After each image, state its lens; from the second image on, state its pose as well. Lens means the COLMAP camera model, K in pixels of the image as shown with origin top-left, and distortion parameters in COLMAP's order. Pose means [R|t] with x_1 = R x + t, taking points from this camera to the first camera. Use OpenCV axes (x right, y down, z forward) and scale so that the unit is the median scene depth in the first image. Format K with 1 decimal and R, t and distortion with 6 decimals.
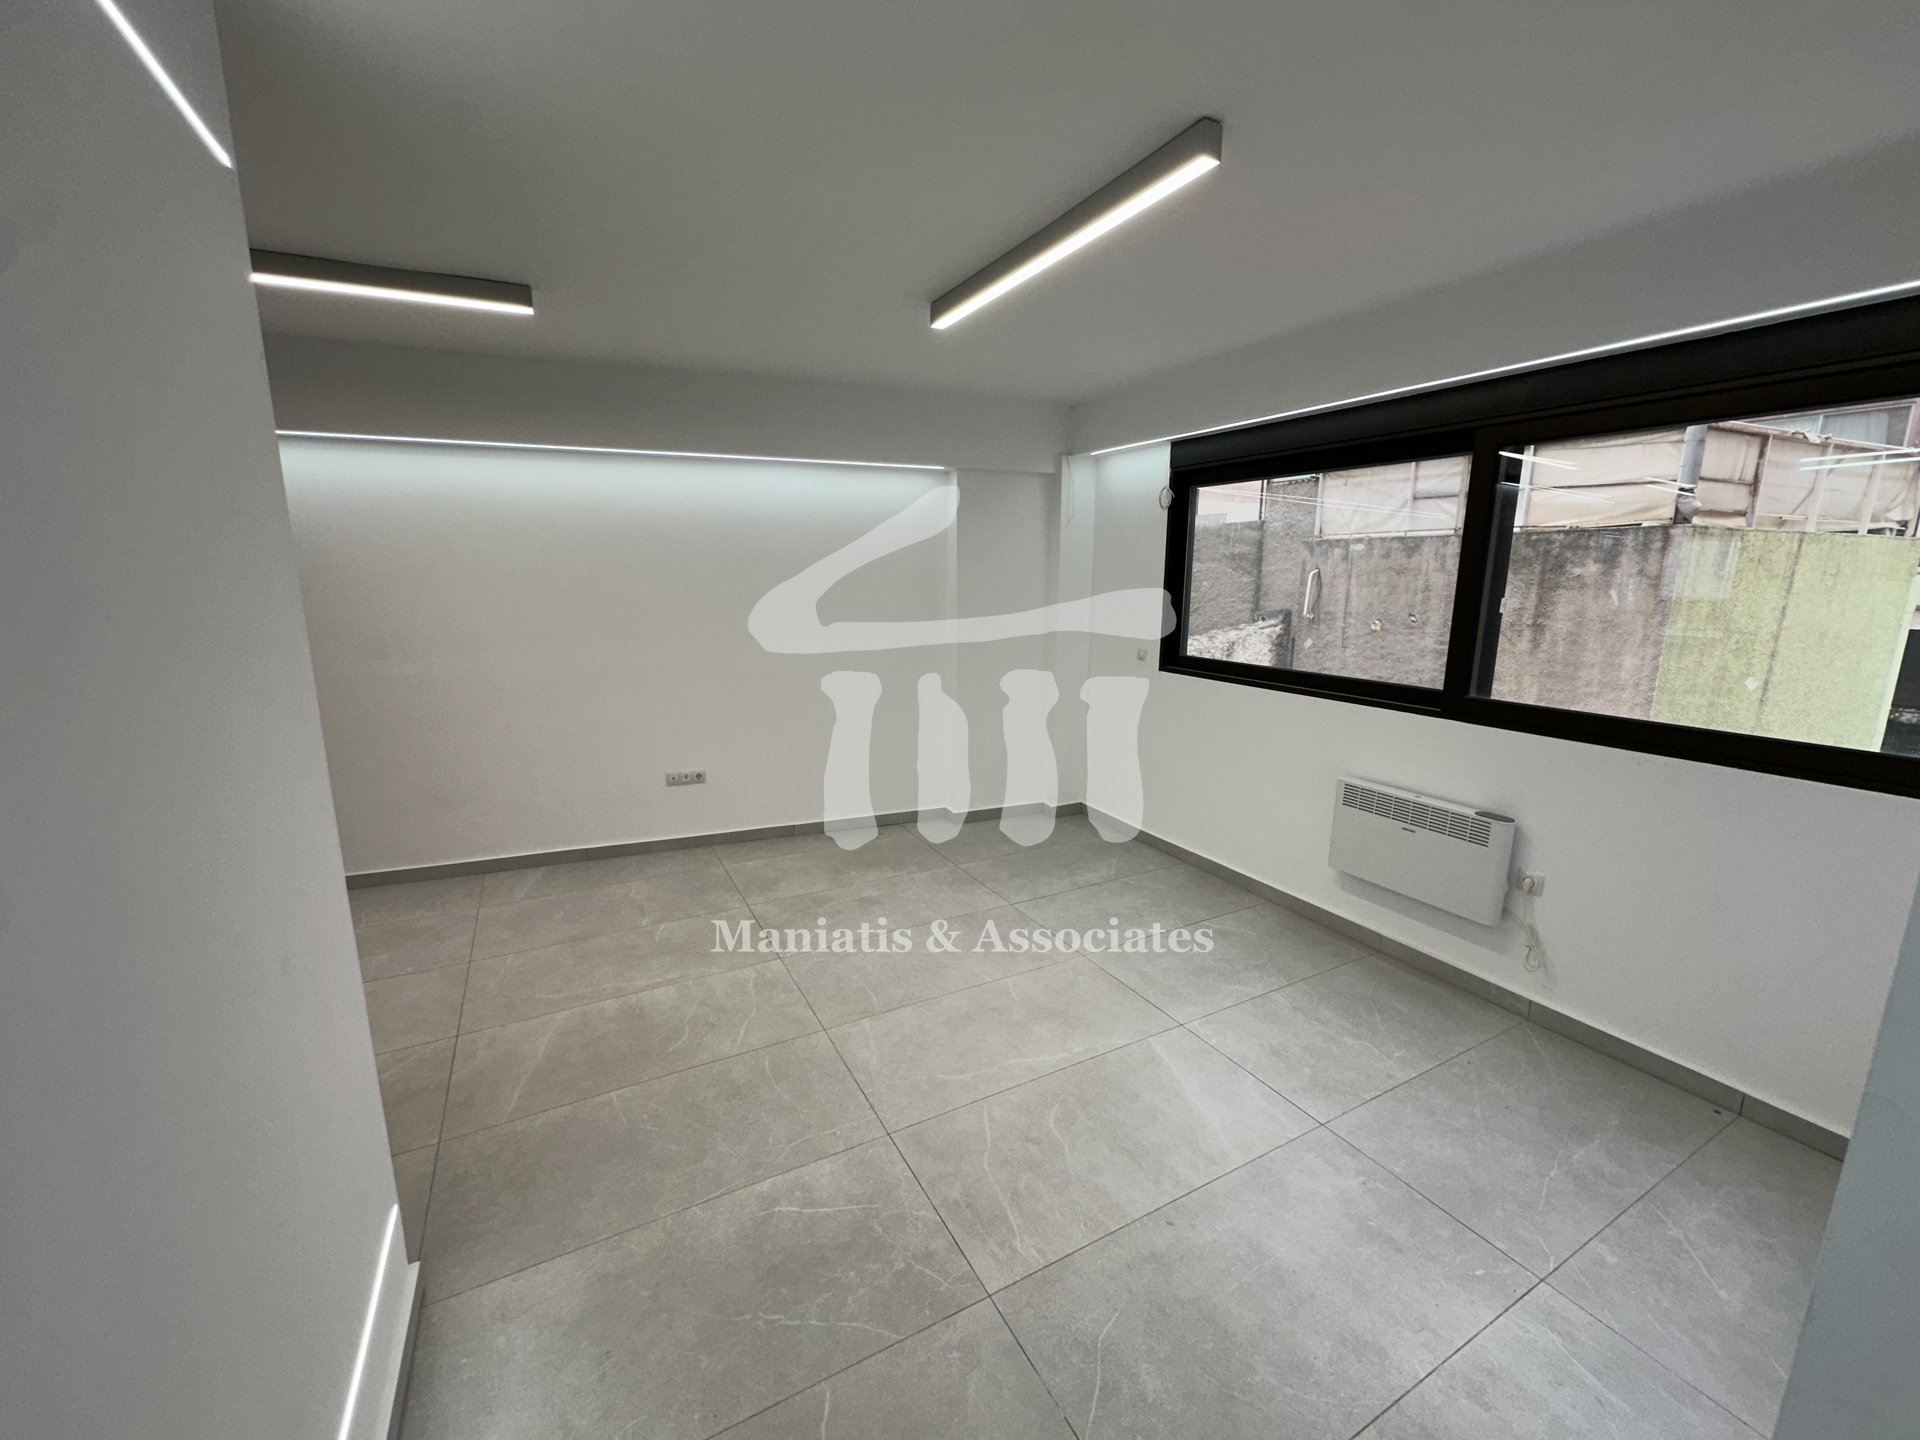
lens RADIAL K [[764.3, 0, 959.8], [0, 764.3, 716.0], [0, 0, 1]] dist [-0.002349, 0.000261]
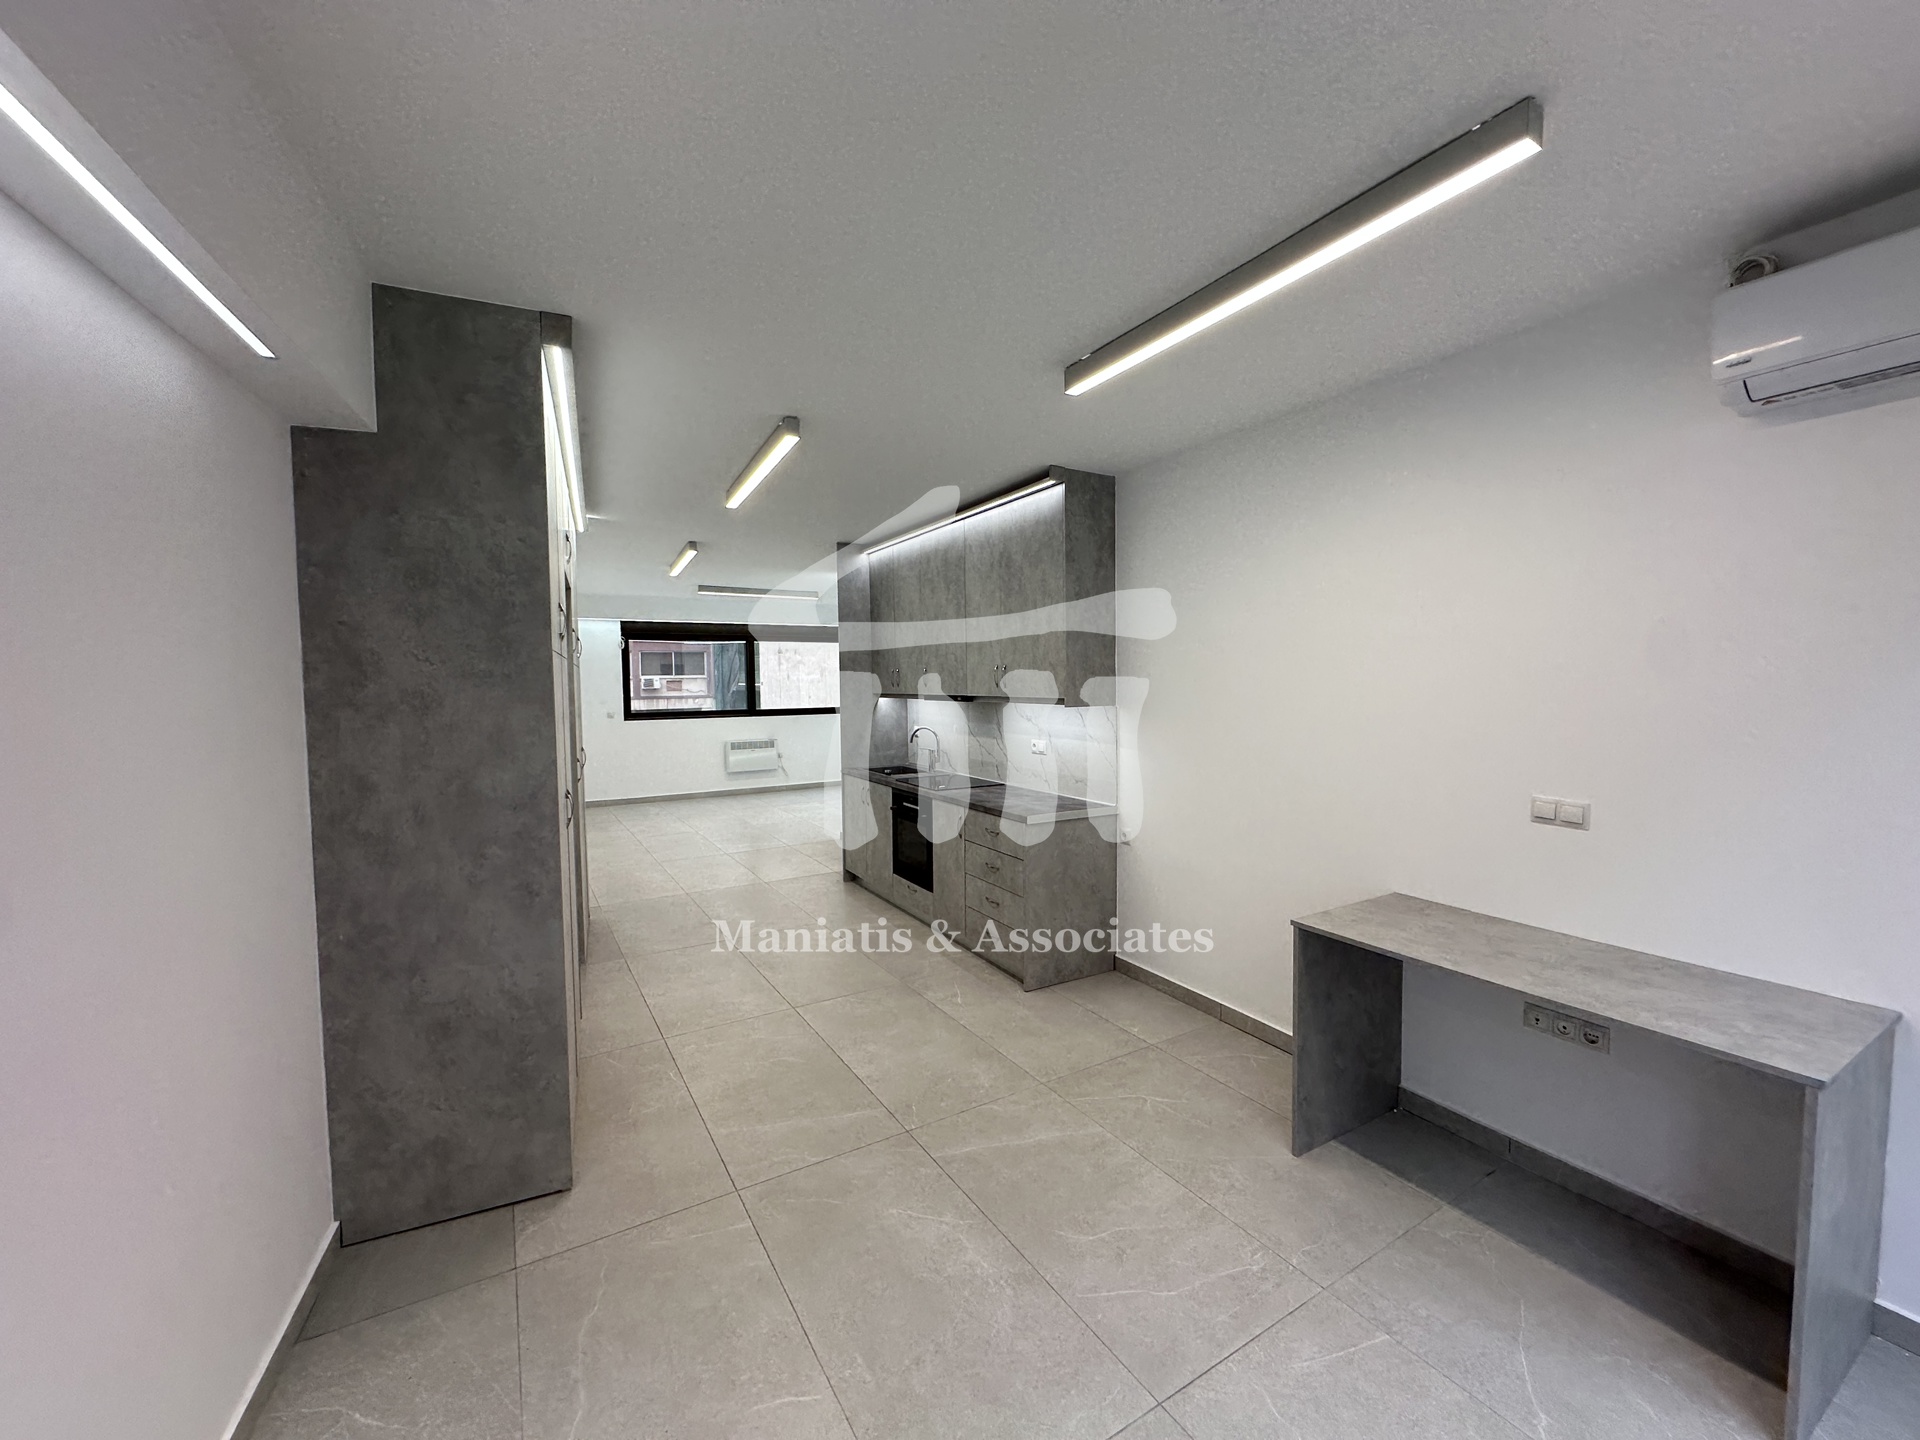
lens RADIAL K [[764.3, 0, 959.8], [0, 764.3, 716.0], [0, 0, 1]] dist [-0.002349, 0.000261]
pose [[-0.038980, -0.046299, 0.998167, -1.778632], [0.202128, 0.977910, 0.053253, 0.003277], [-0.978583, 0.203833, -0.028761, 0.117063]]
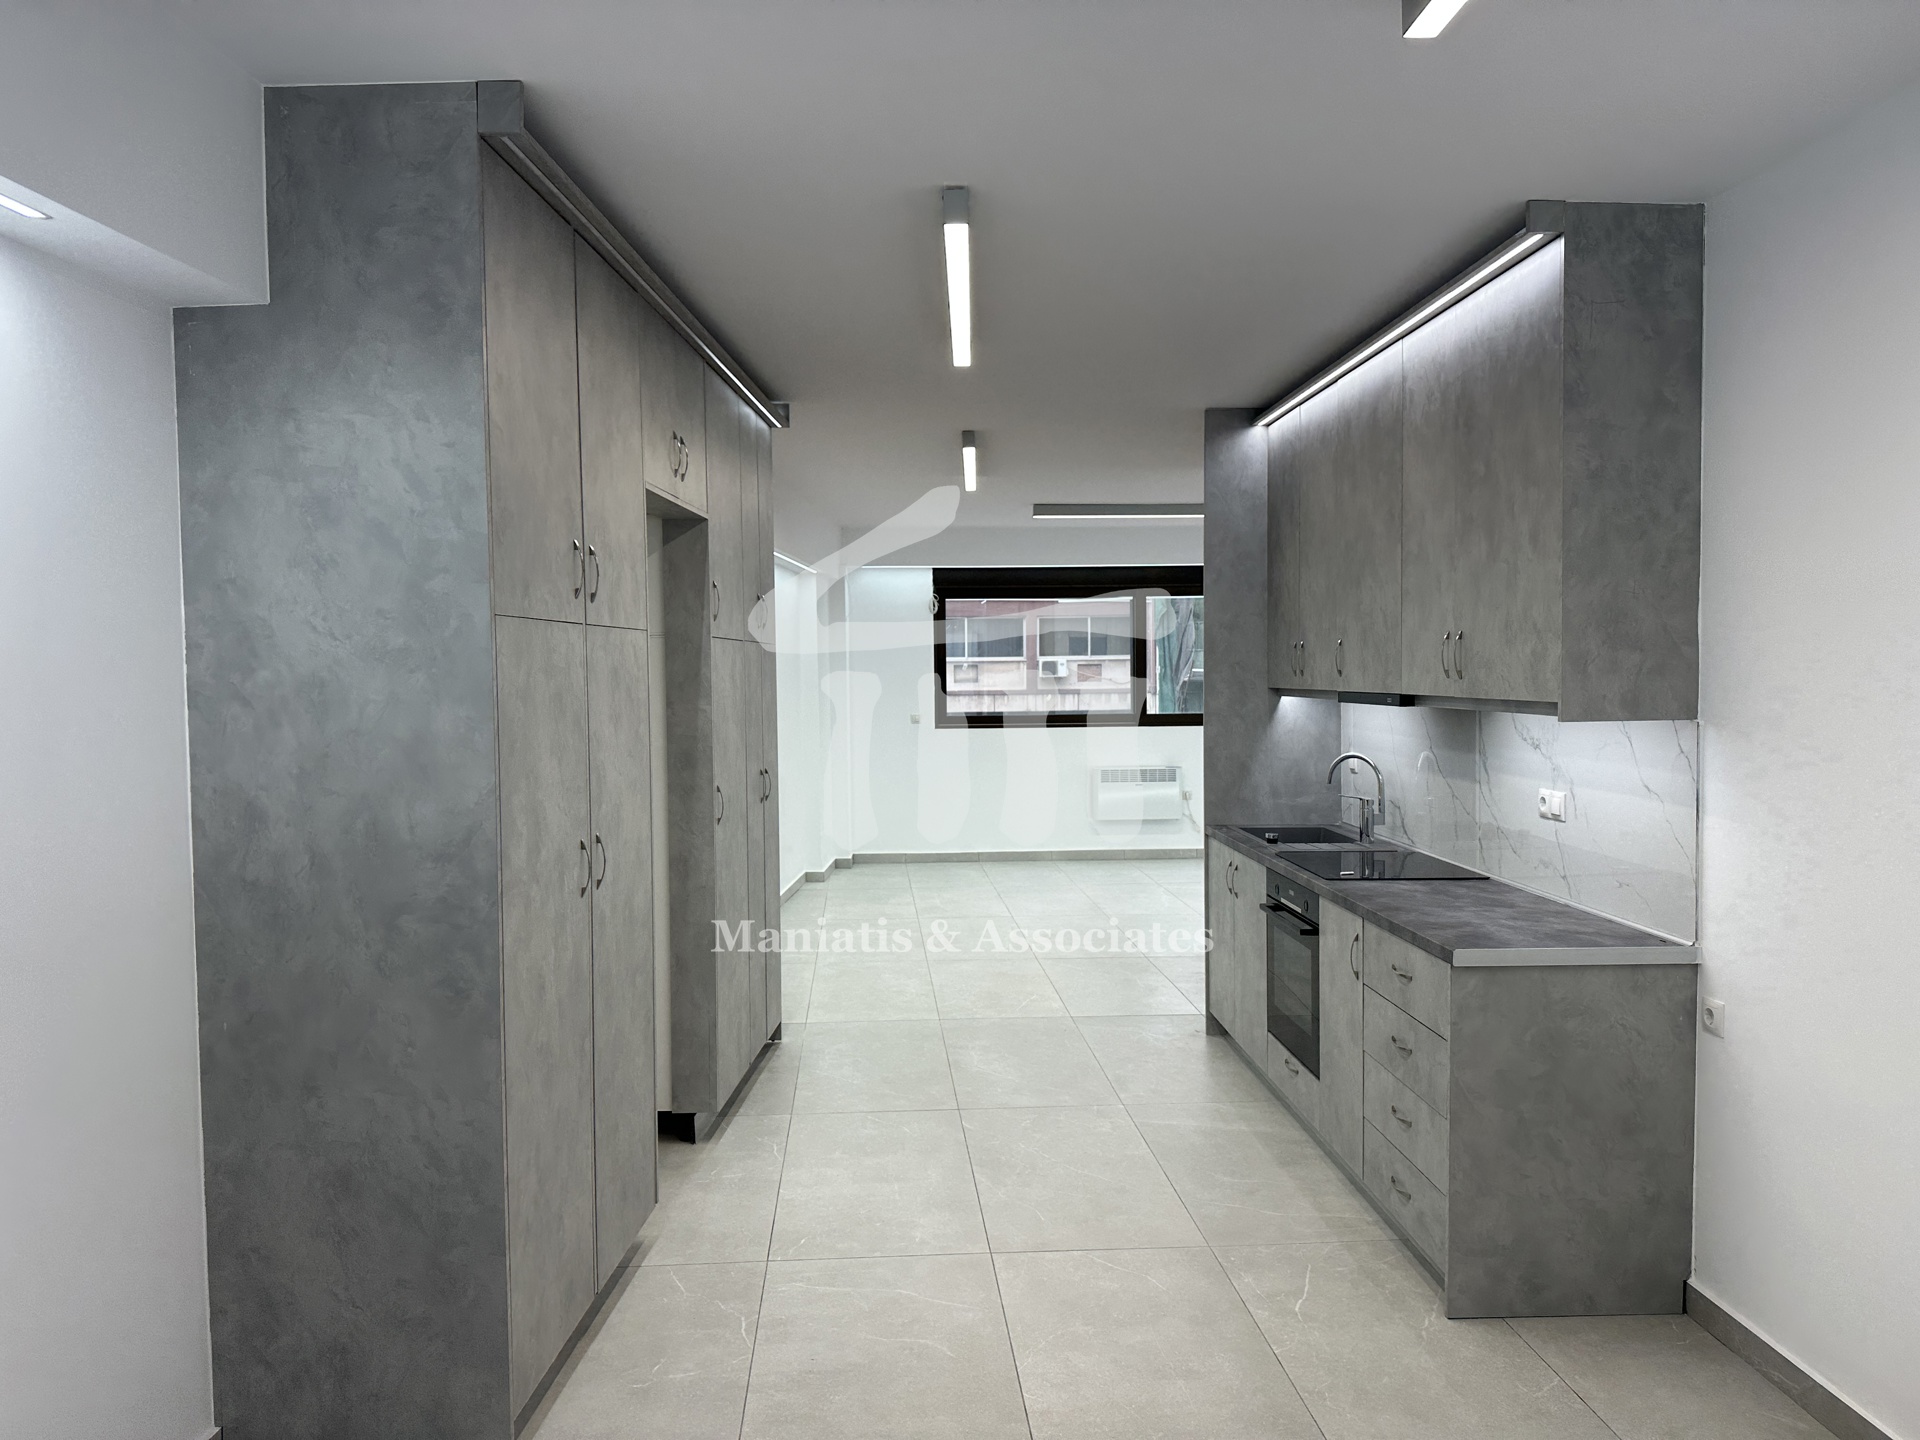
lens RADIAL K [[1335.2, 0, 947.7], [0, 1335.2, 722.5], [0, 0, 1]] dist [0.039999, -0.057161]
pose [[0.426779, -0.039131, 0.903509, -1.701443], [0.181589, 0.982424, -0.043226, 0.032407], [-0.885937, 0.182515, 0.426384, -0.023710]]
